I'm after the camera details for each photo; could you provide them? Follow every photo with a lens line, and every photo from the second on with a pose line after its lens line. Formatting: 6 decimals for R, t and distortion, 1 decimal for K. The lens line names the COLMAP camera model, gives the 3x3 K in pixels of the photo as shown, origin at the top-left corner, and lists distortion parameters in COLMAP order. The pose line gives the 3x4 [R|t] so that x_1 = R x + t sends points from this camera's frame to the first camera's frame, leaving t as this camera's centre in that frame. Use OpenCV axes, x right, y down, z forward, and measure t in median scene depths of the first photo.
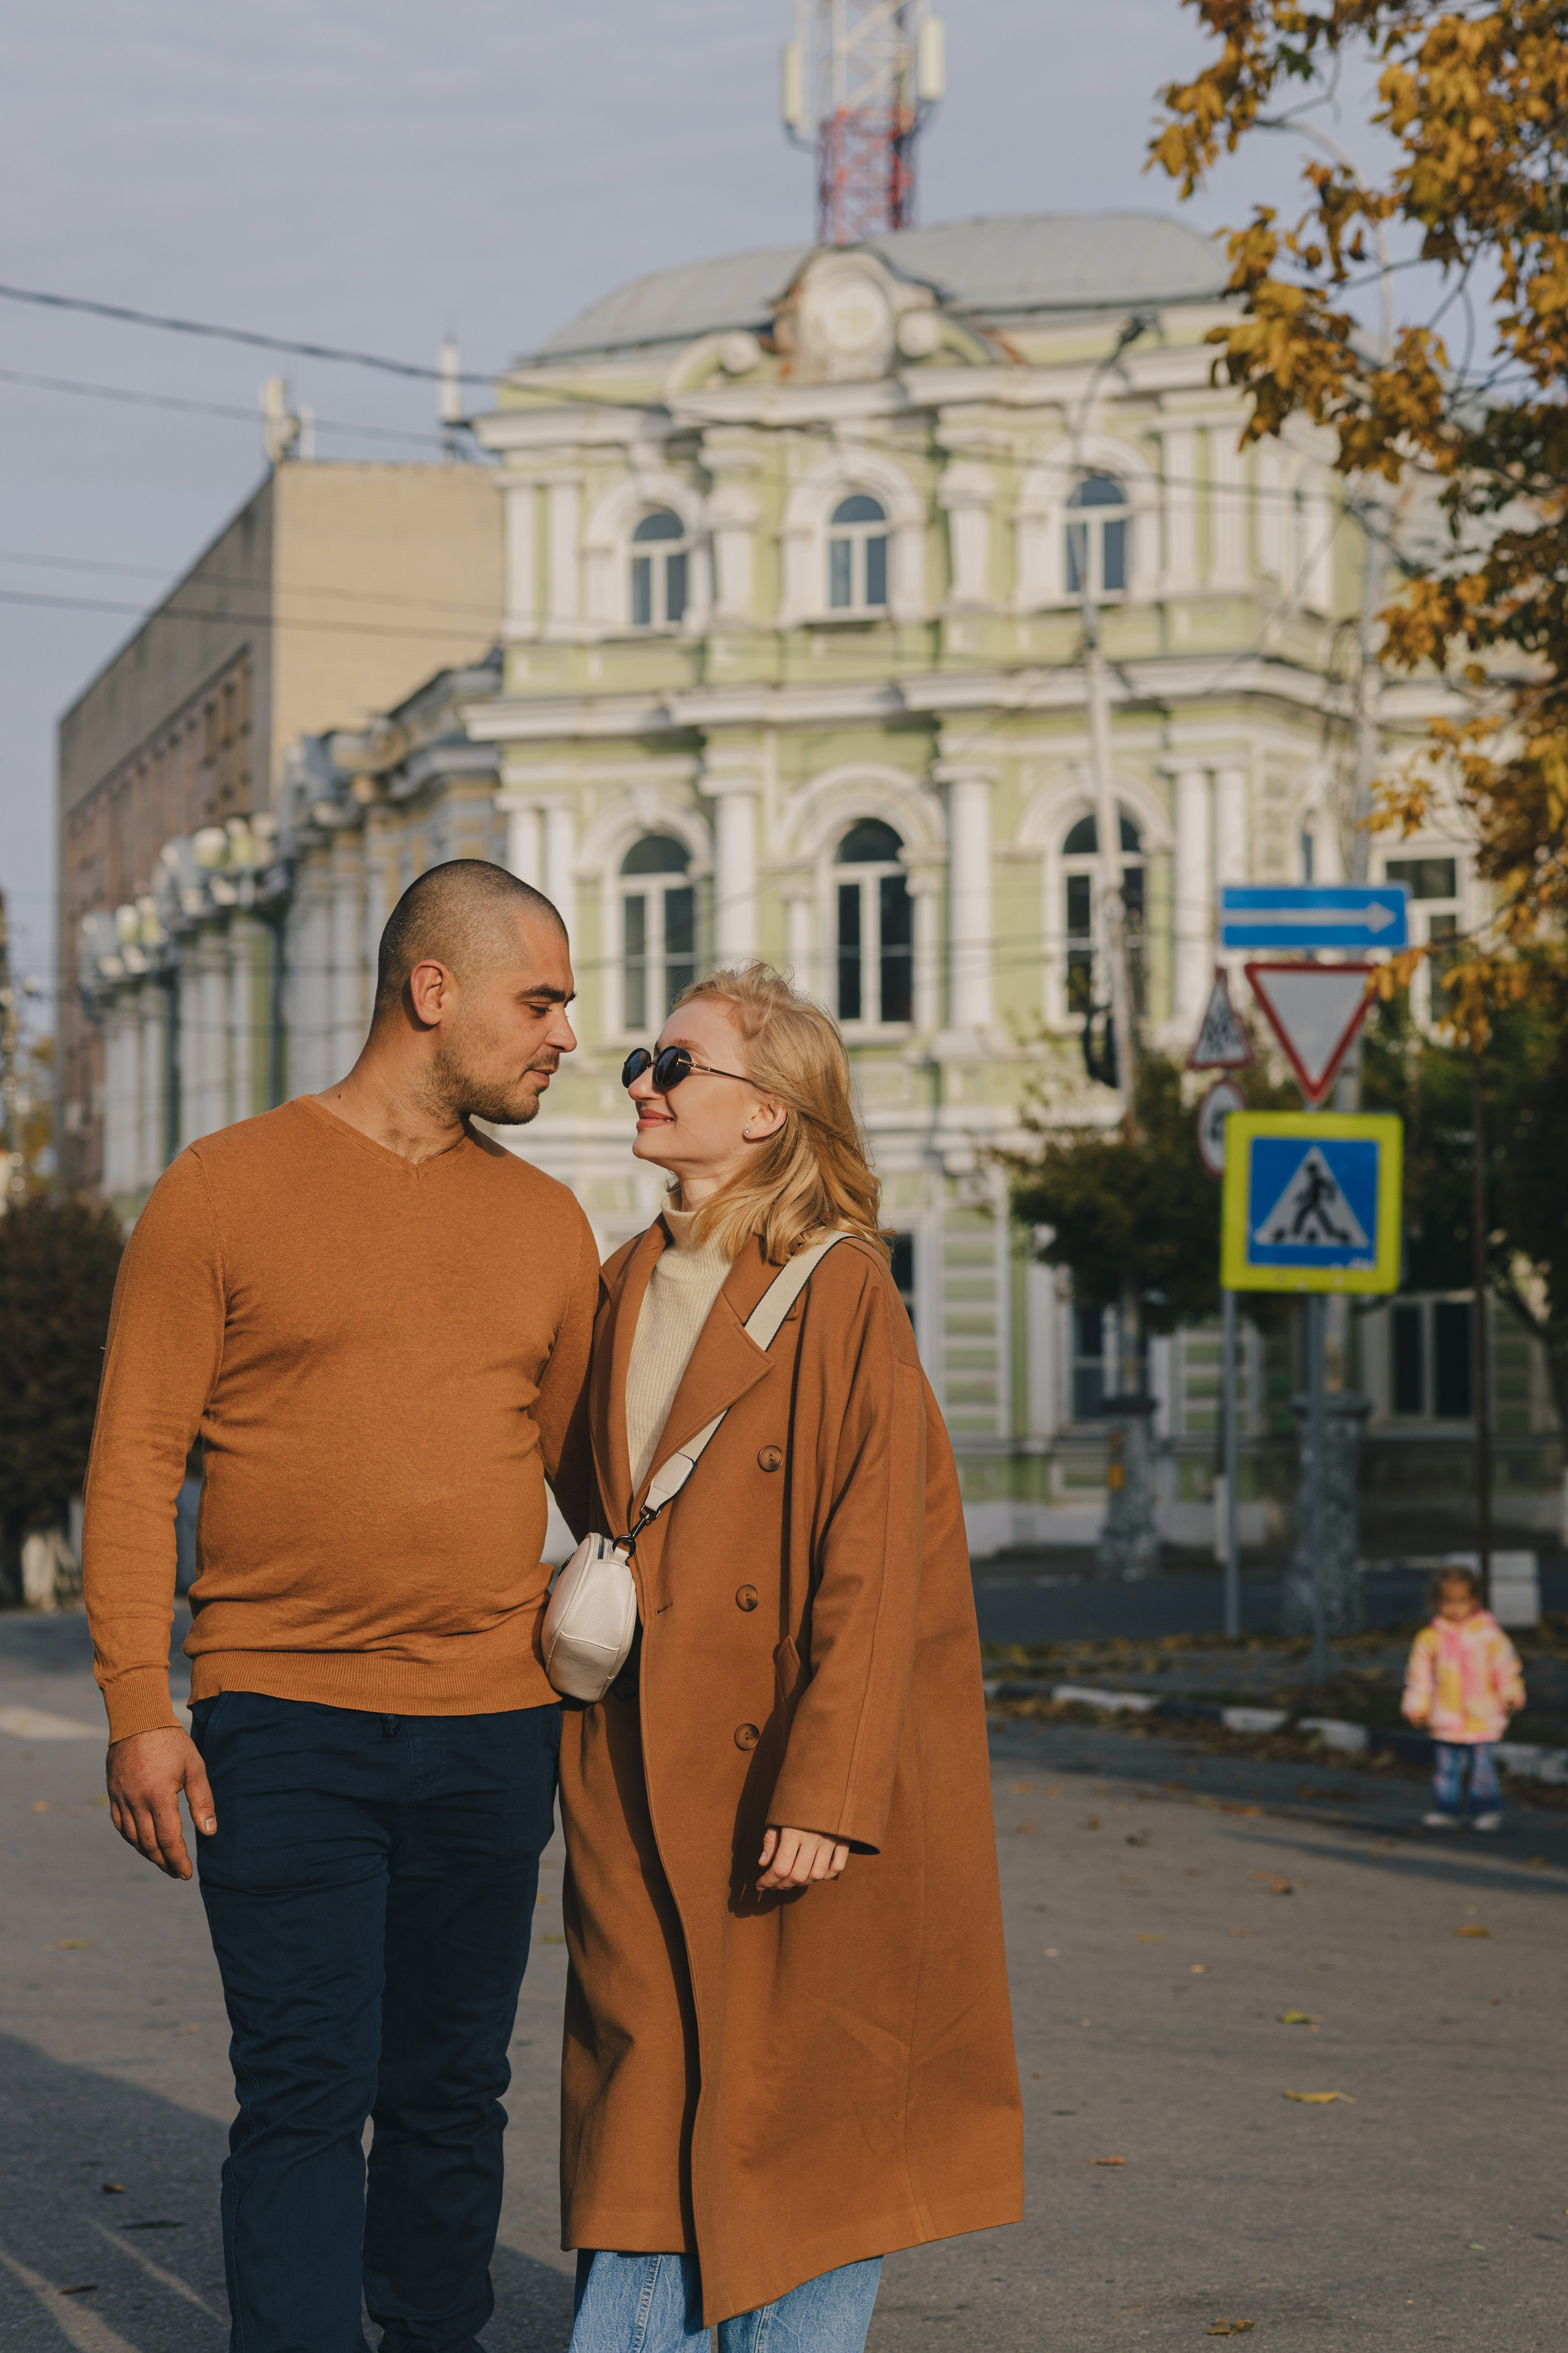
lens RADIAL K [[5756.1, 0, 781.7], [0, 5756.1, 1178.7], [0, 0, 1]] dist [-0.036478, 0.352761]
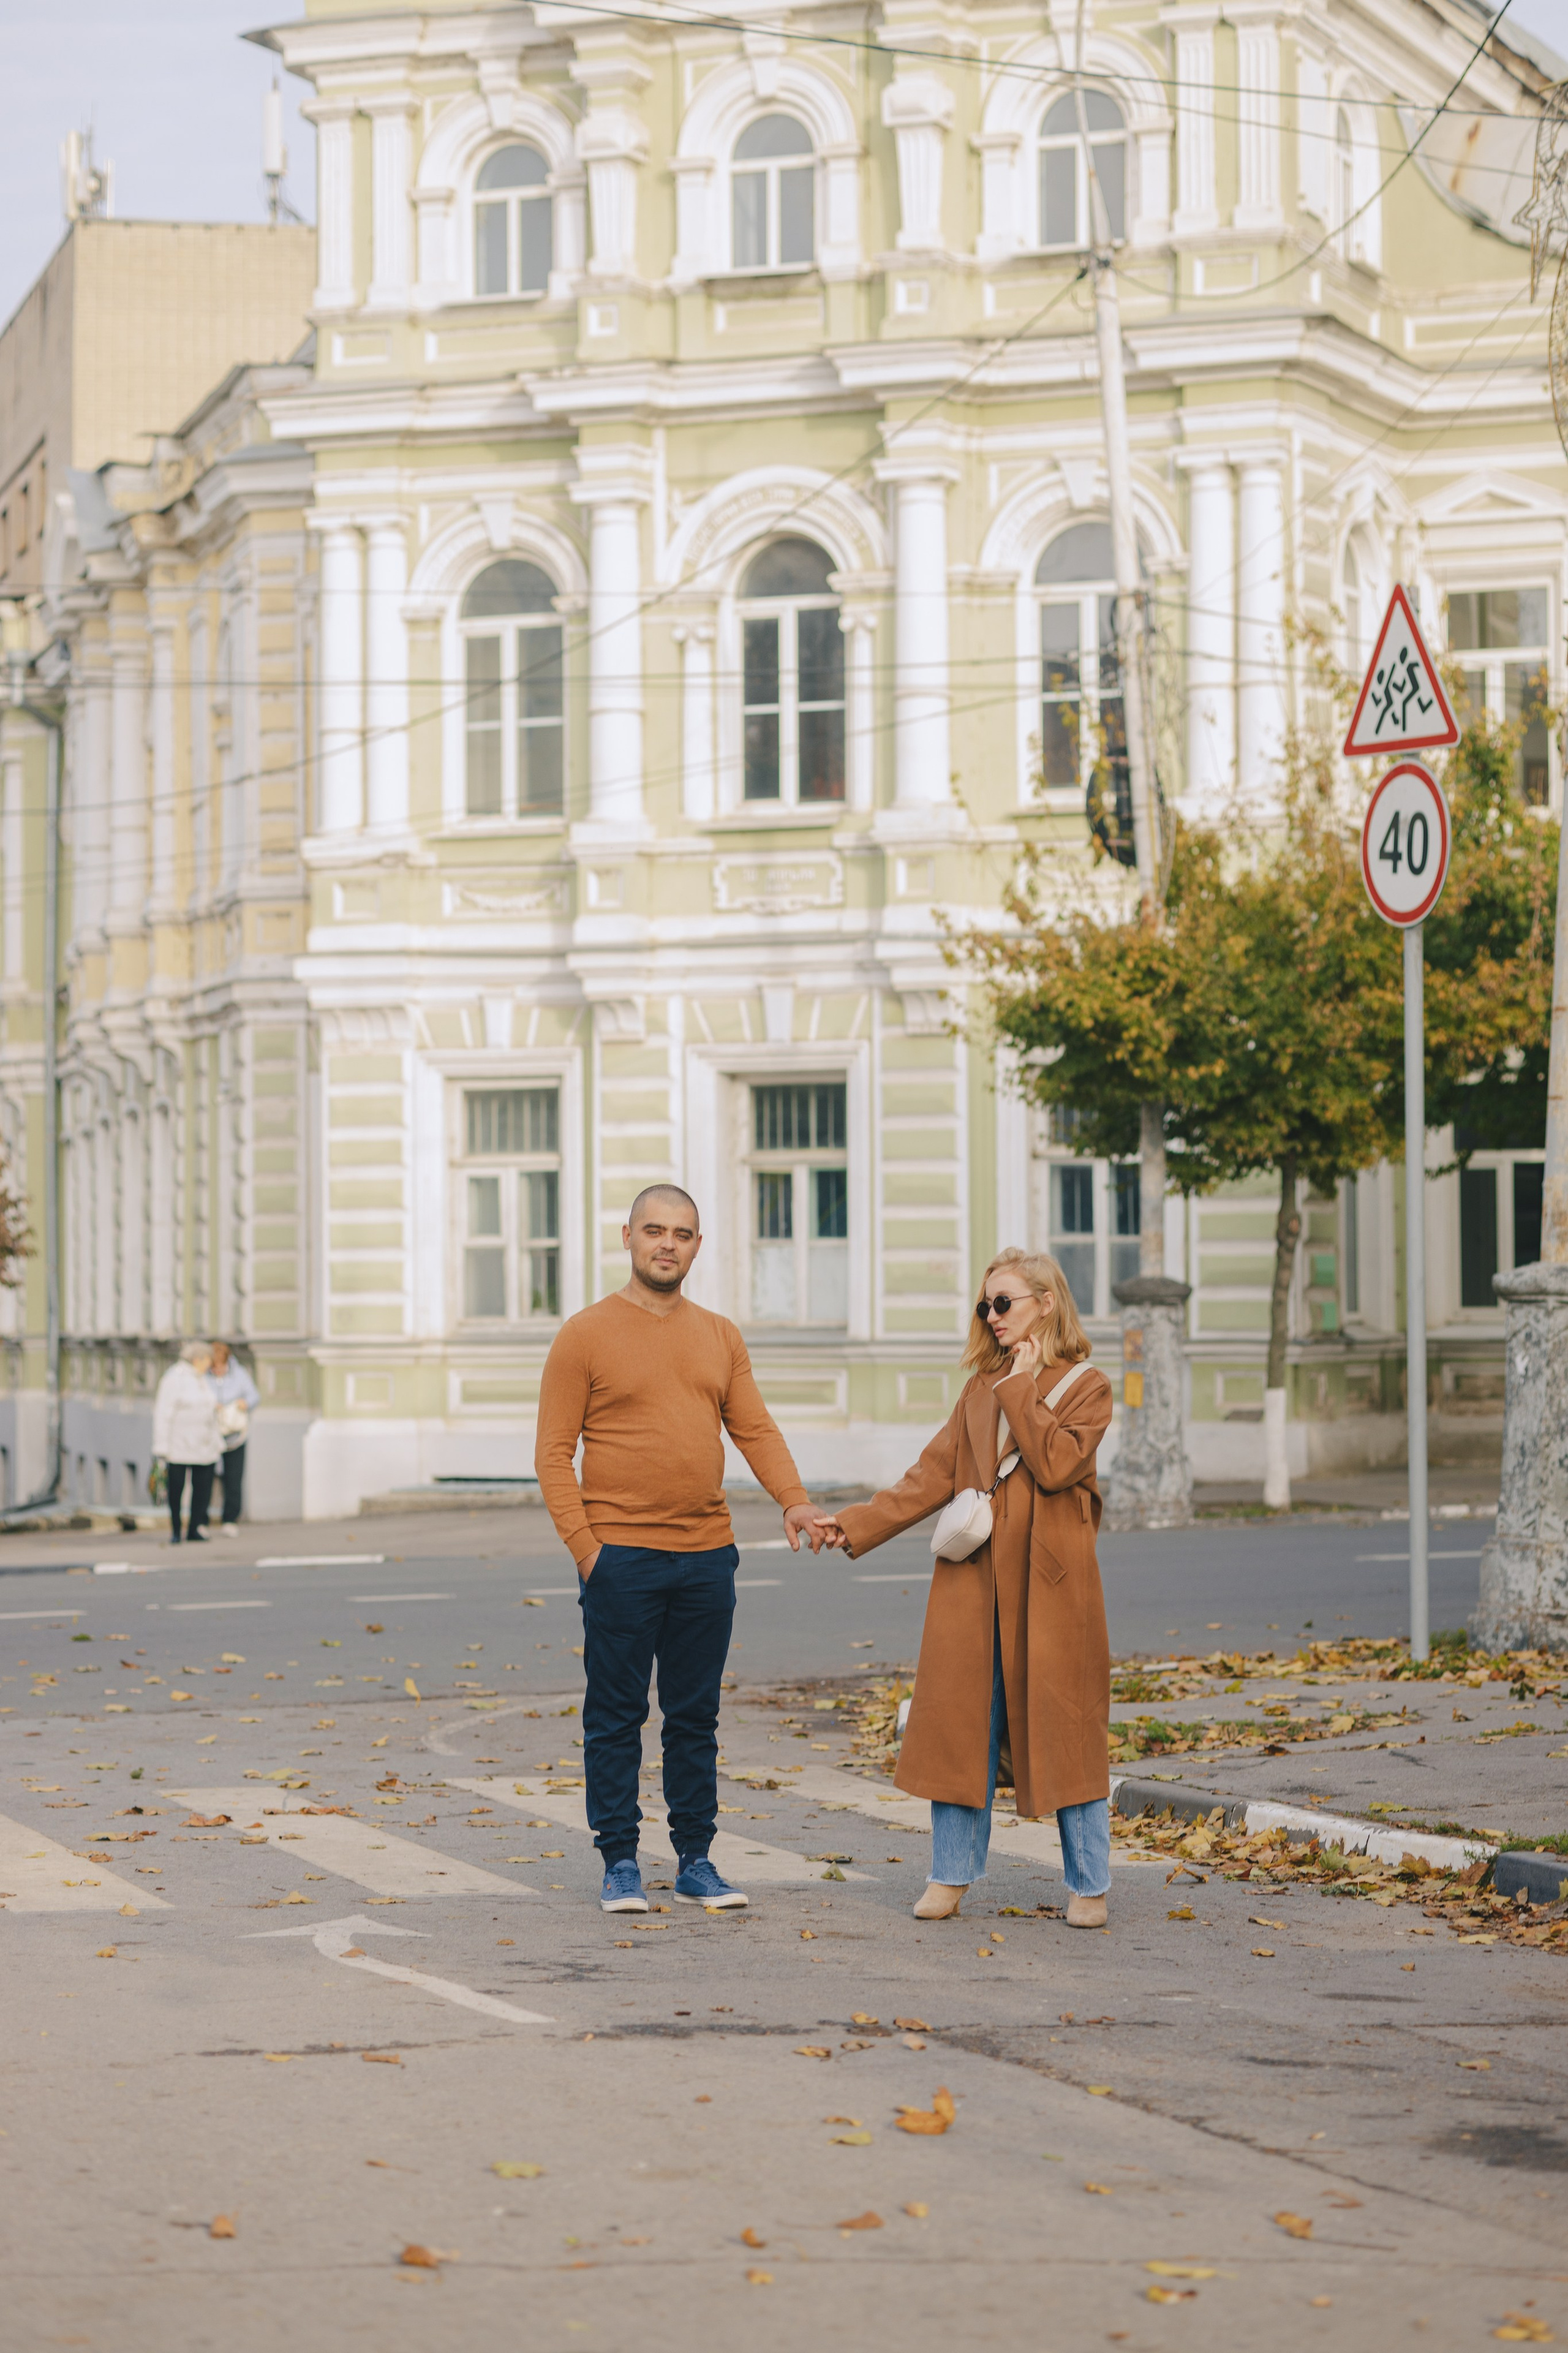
lens RADIAL K [[5529.3, 0, 782.7], [0, 5529.3, 1348.4], [0, 0, 1]] dist [-0.206650, 0.830068]
pose [[0.999626, -0.002468, 0.027251, -0.005796], [0.001196, 0.998913, 0.046594, 0.011807], [-0.027336, -0.046544, 0.998542, 0.258773]]
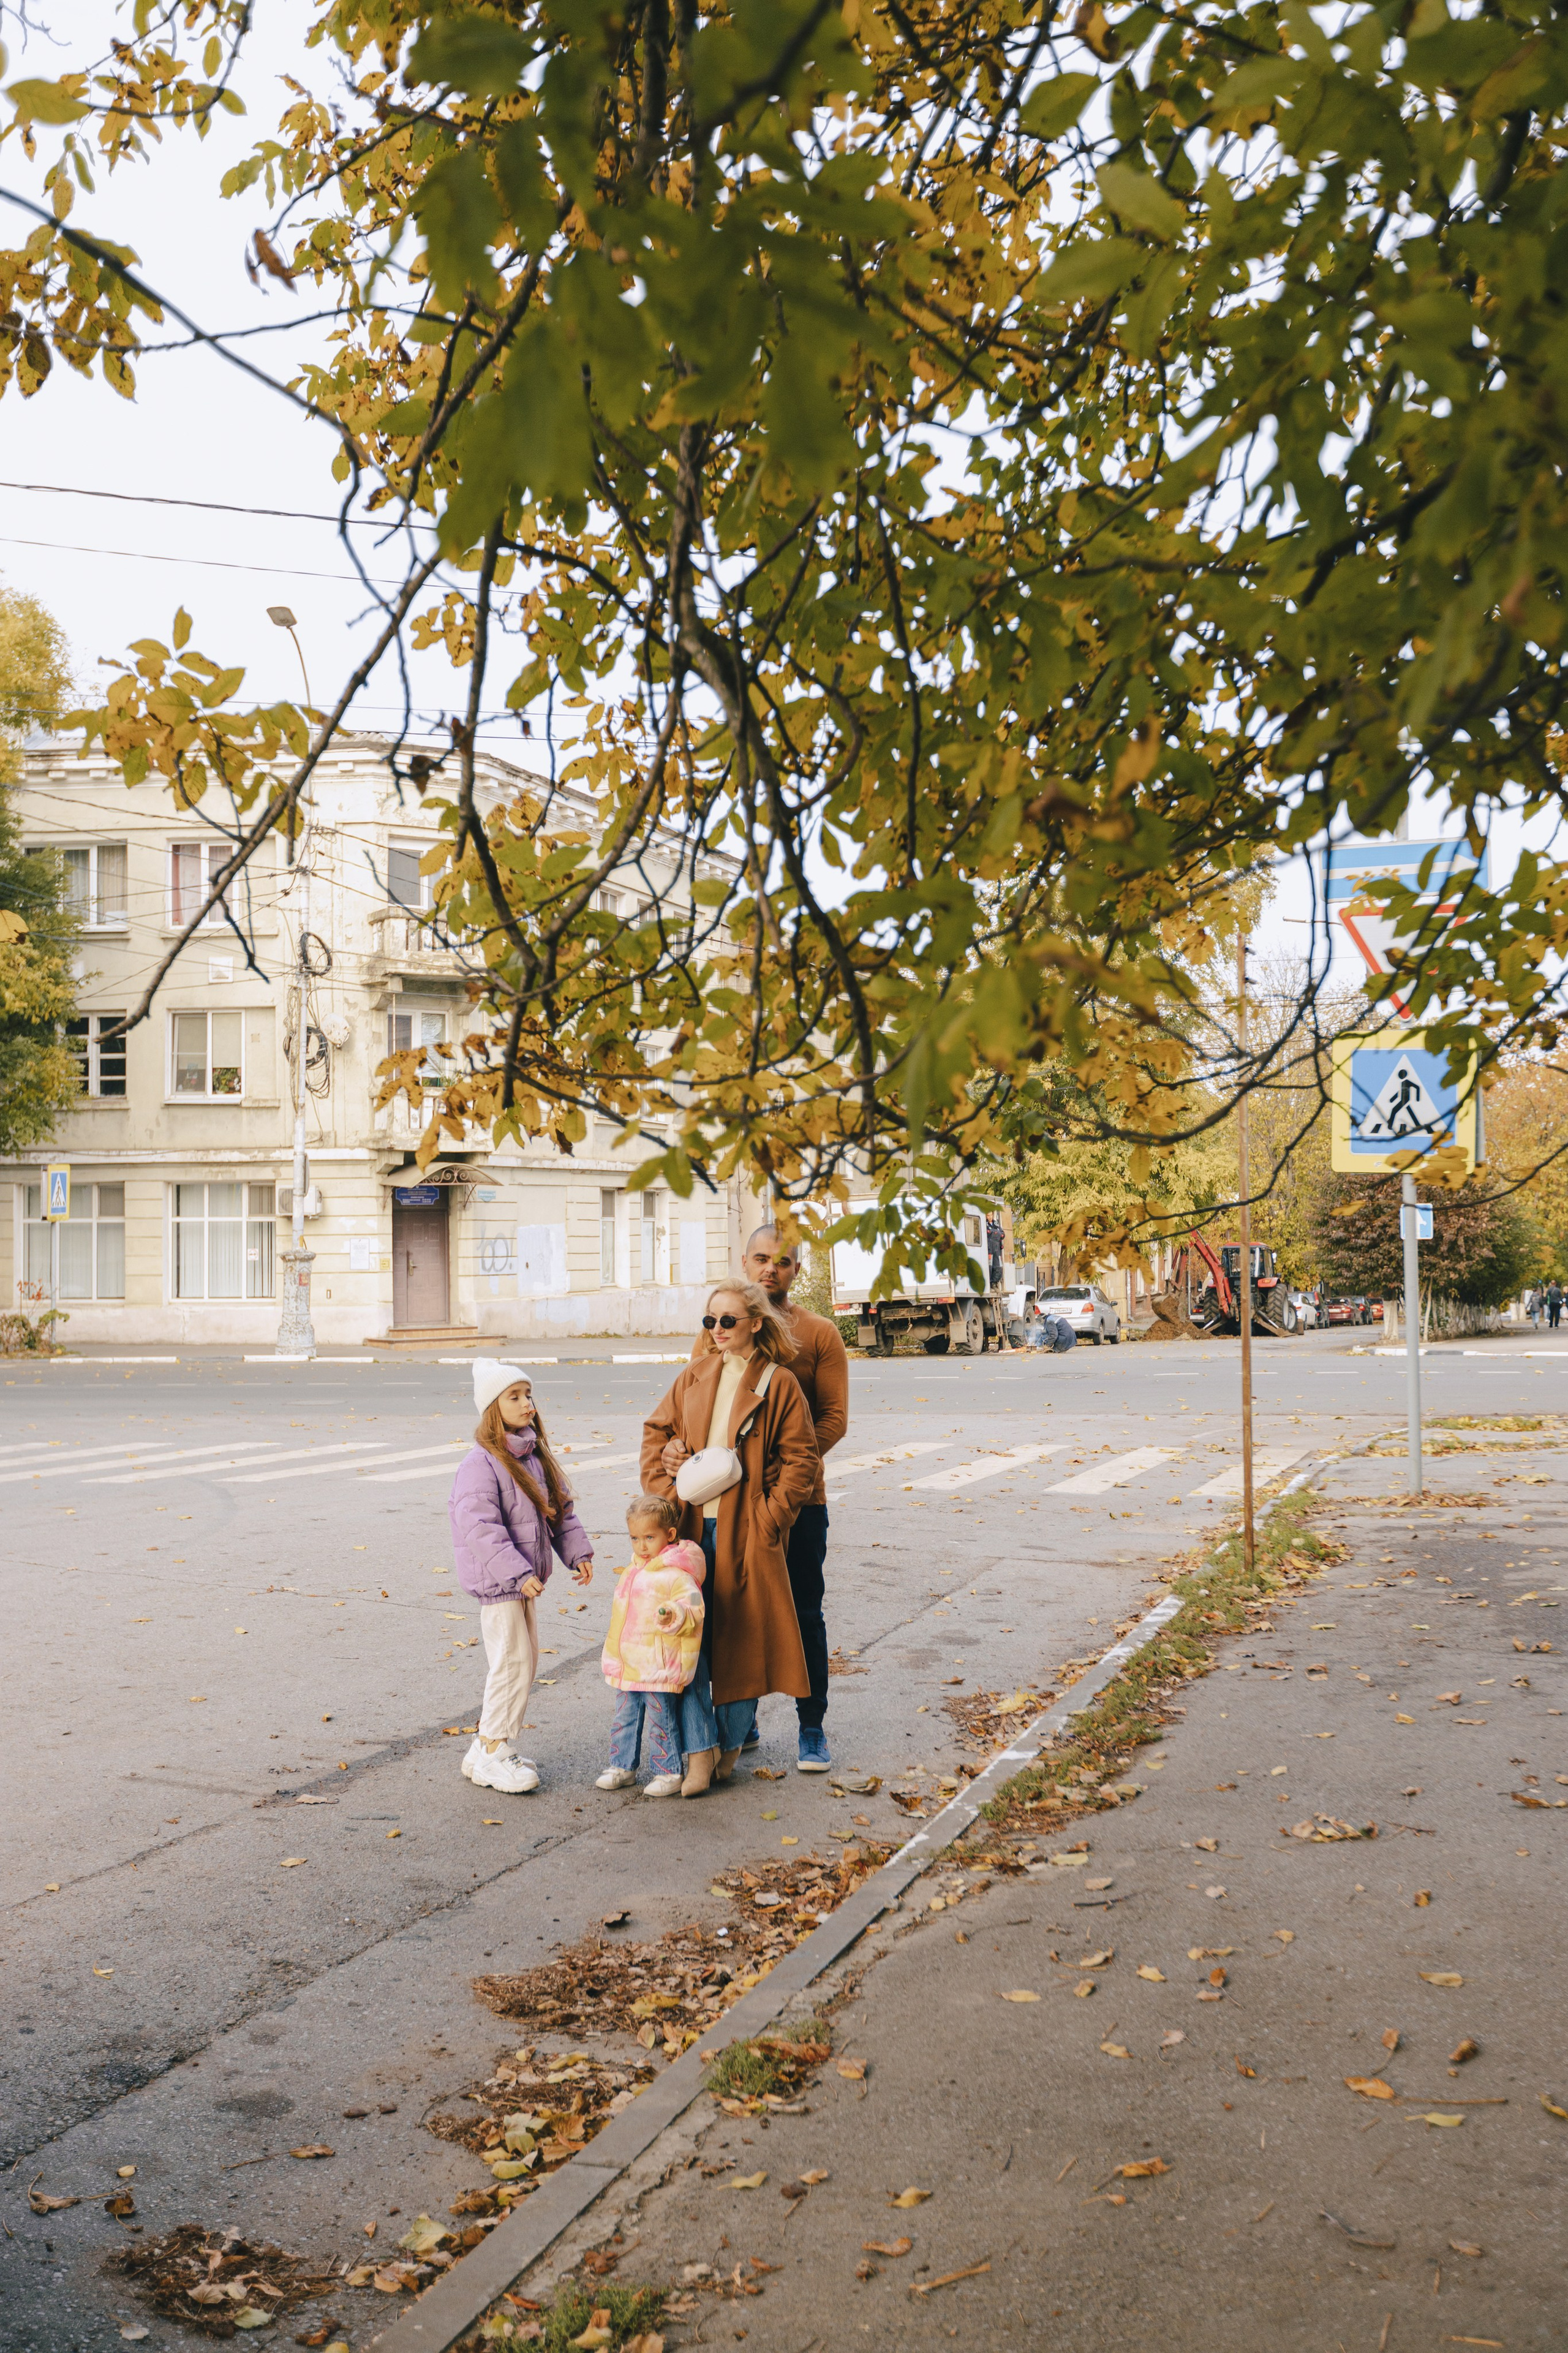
lens RADIAL K [[2264.6, 0, 785.5], [0, 2264.6, 1187.3], [0, 0, 1]] dist [-0.012786, 0.024722]
pose [[0.834467, -0.009378, -0.550978, 0.124794], [0.021360, 0.999654, 0.015335, 0.006188], [0.550644, -0.024566, 0.834379, 0.264145]]
